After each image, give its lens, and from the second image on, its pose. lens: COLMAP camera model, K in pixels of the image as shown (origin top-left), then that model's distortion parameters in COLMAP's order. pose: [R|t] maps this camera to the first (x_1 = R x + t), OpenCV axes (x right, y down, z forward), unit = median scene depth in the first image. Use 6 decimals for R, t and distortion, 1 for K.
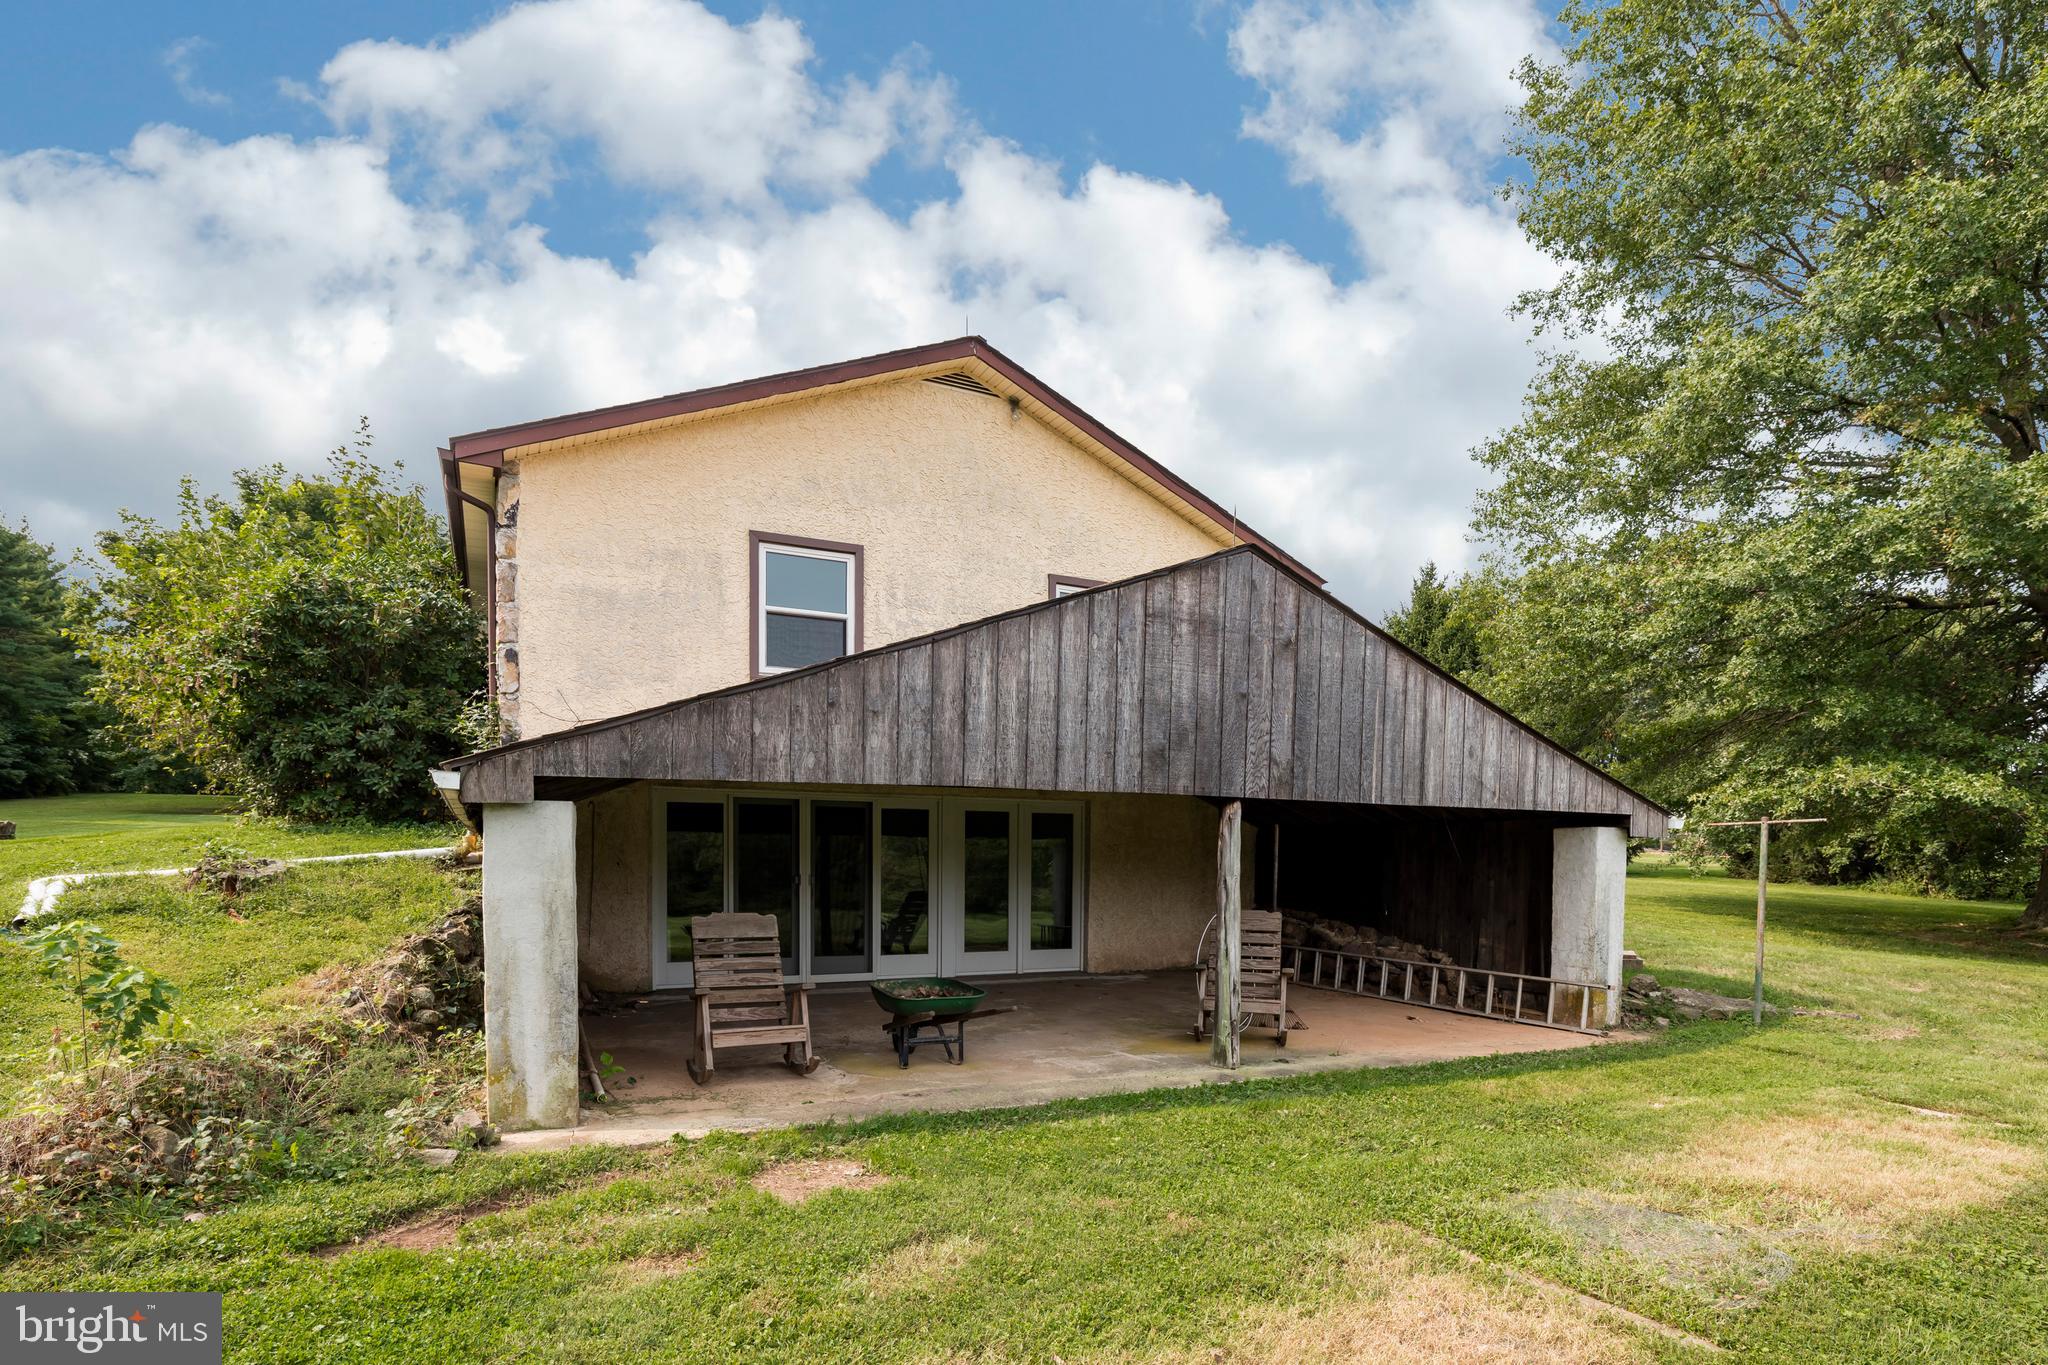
lens RADIAL K [[871.9, 0, 1021.7], [0, 871.9, 792.4], [0, 0, 1]] dist [0.000173, 0.000036]
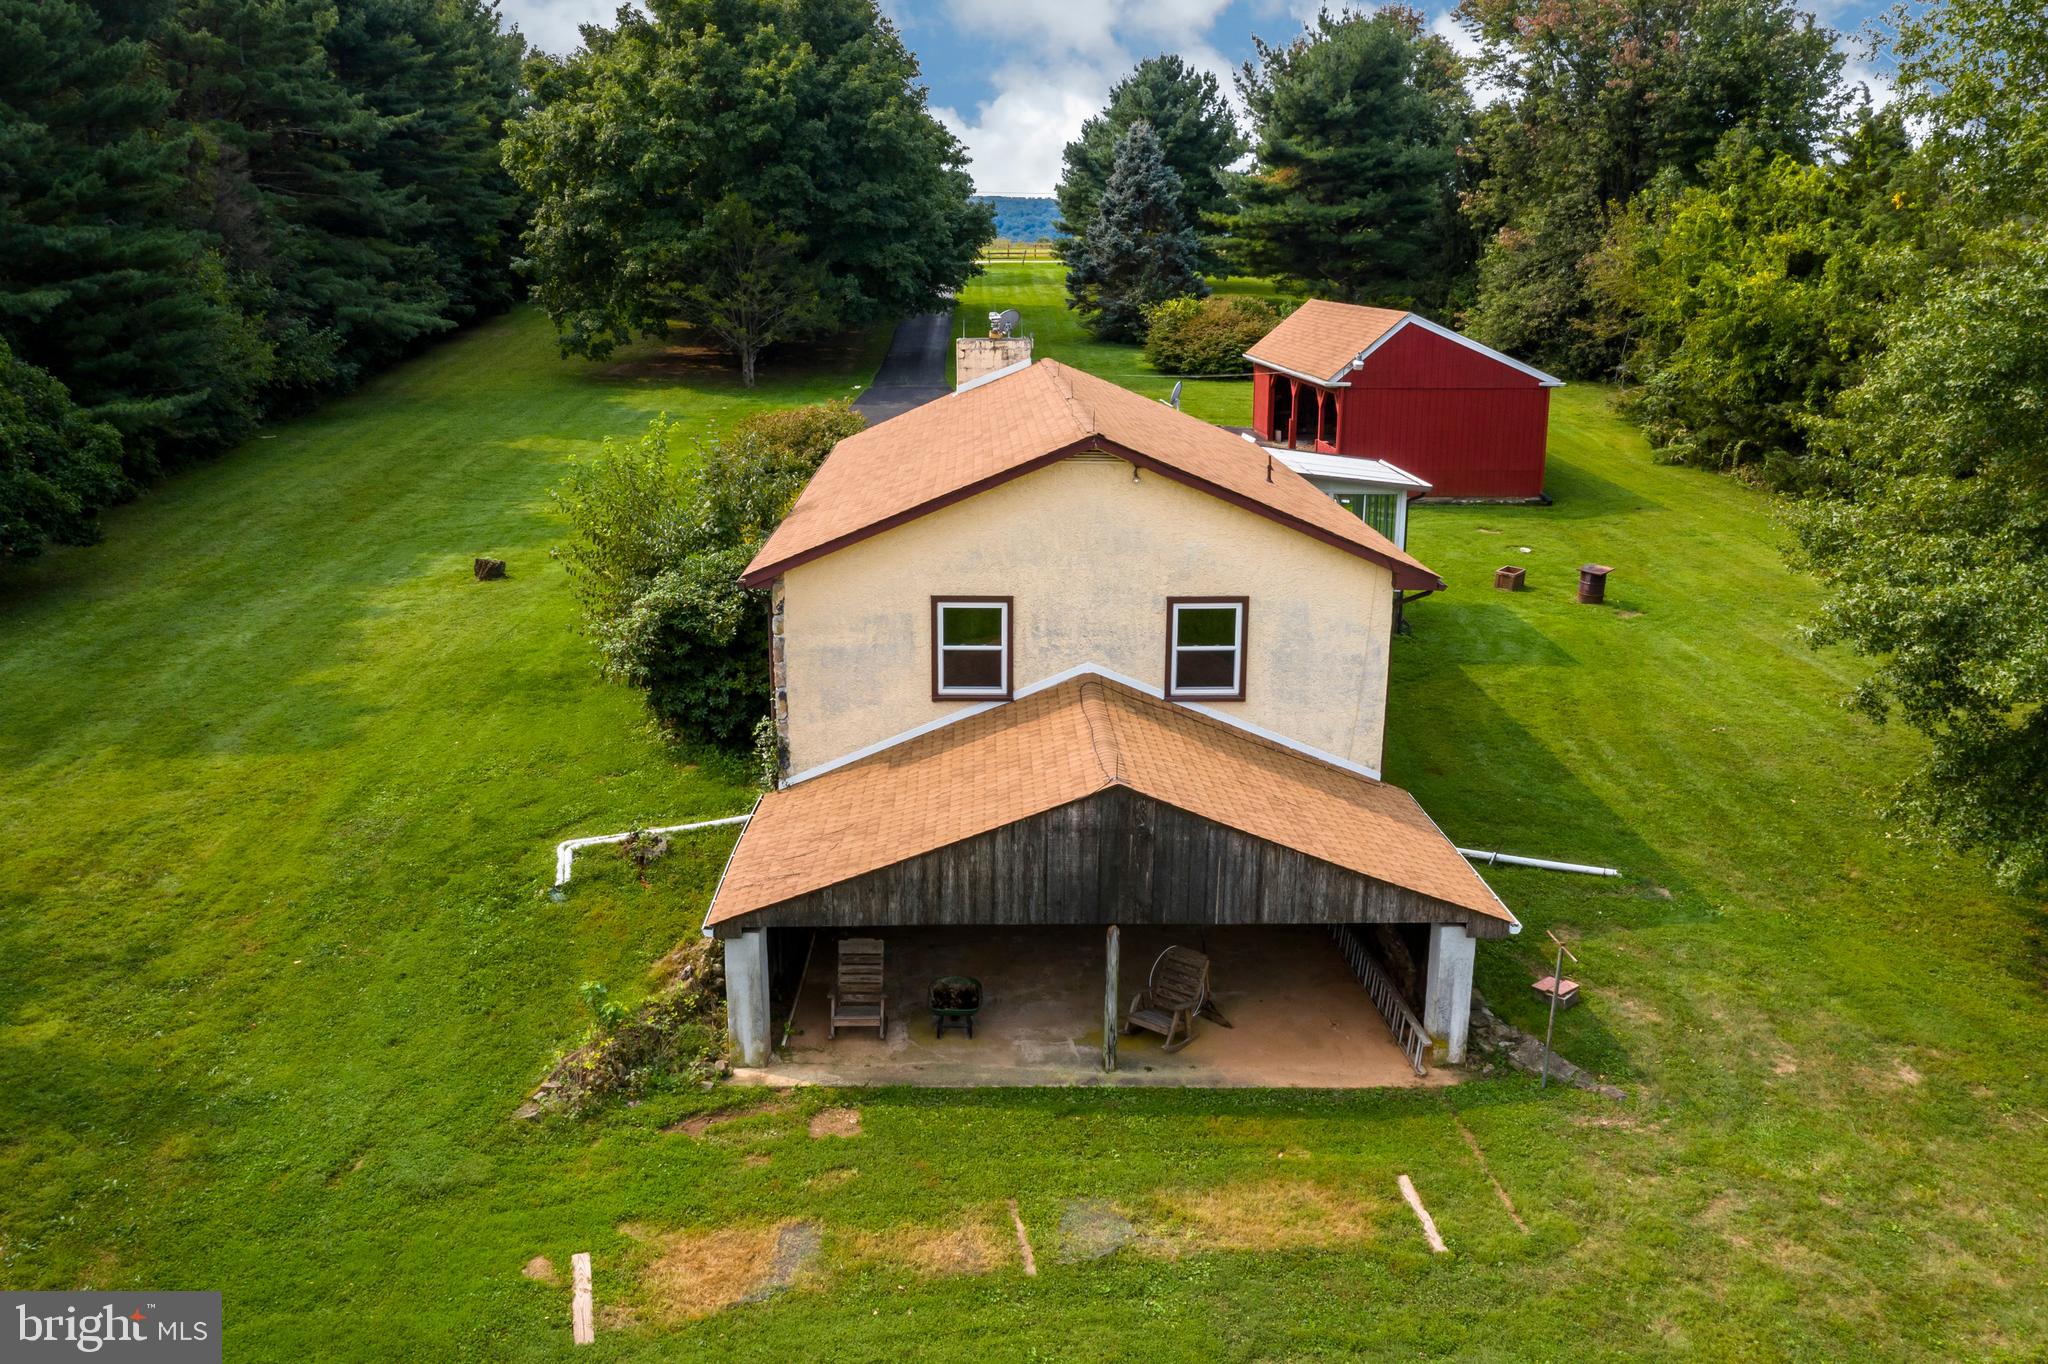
lens RADIAL K [[858.1, 0, 1029.6], [0, 858.1, 688.0], [0, 0, 1]] dist [0.000288, -0.000030]
pose [[0.950017, 0.040742, -0.309529, 0.623016], [-0.010712, 0.995118, 0.098105, -0.646670], [0.312015, -0.089886, 0.945816, -0.635251]]
